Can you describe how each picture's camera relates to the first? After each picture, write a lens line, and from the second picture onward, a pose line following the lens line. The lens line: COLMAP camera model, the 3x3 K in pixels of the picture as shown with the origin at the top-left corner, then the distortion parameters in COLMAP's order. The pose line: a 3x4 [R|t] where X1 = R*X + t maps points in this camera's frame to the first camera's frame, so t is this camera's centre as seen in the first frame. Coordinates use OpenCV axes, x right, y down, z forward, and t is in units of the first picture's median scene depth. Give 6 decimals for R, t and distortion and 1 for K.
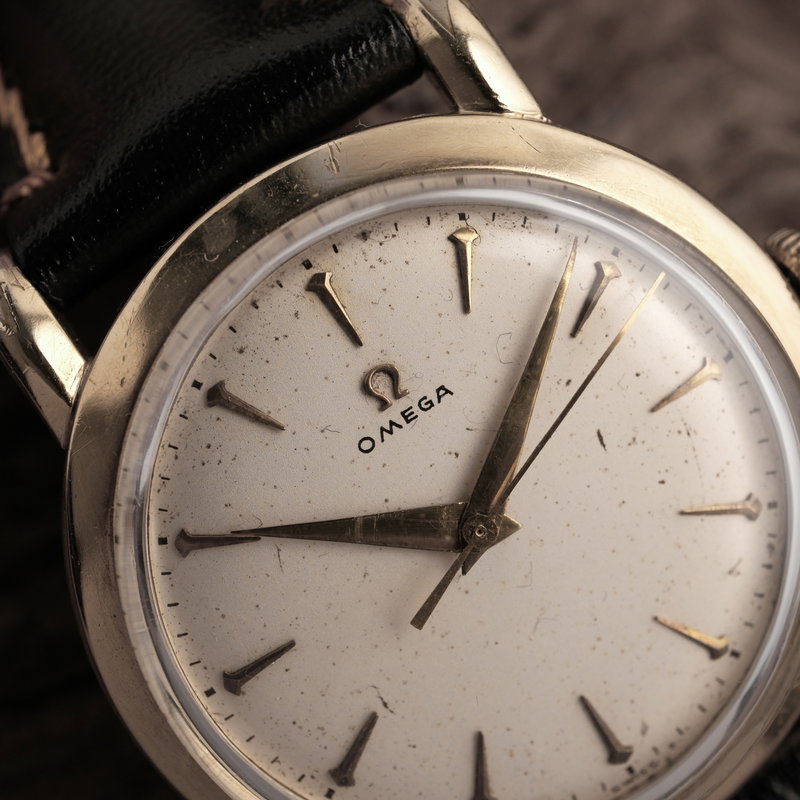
lens RADIAL K [[1543.6, 0, 400.0], [0, 1543.6, 400.0], [0, 0, 1]] dist [-0.104862, 0.032620]
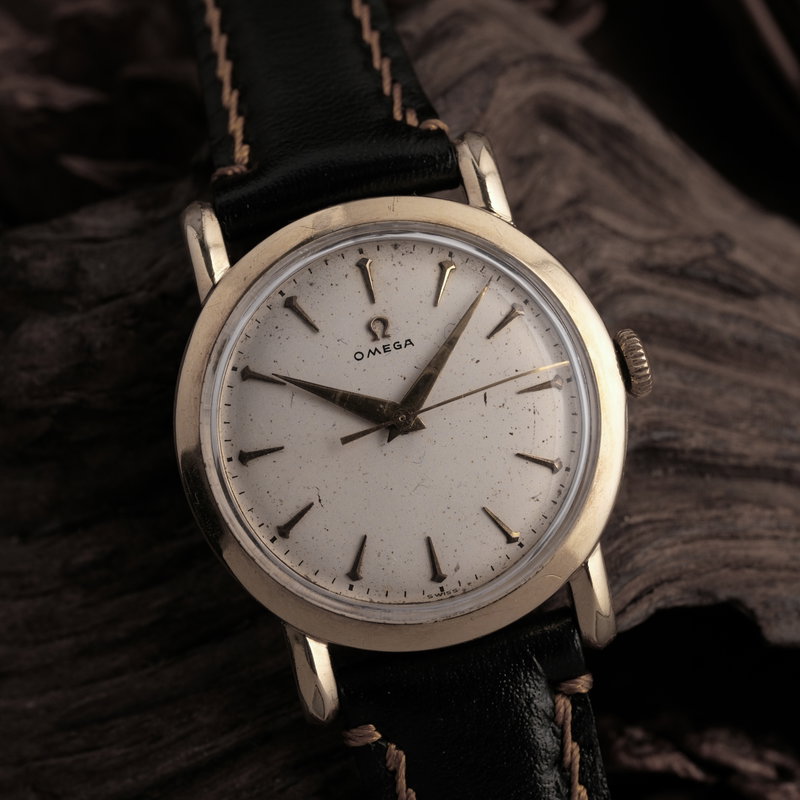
lens RADIAL K [[1543.6, 0, 400.0], [0, 1543.6, 400.0], [0, 0, 1]] dist [-0.104862, 0.032620]
pose [[0.942379, 0.320125, -0.097167, 0.214280], [-0.330791, 0.935028, -0.127669, 0.290295], [0.049984, 0.152455, 0.987046, -0.765885]]
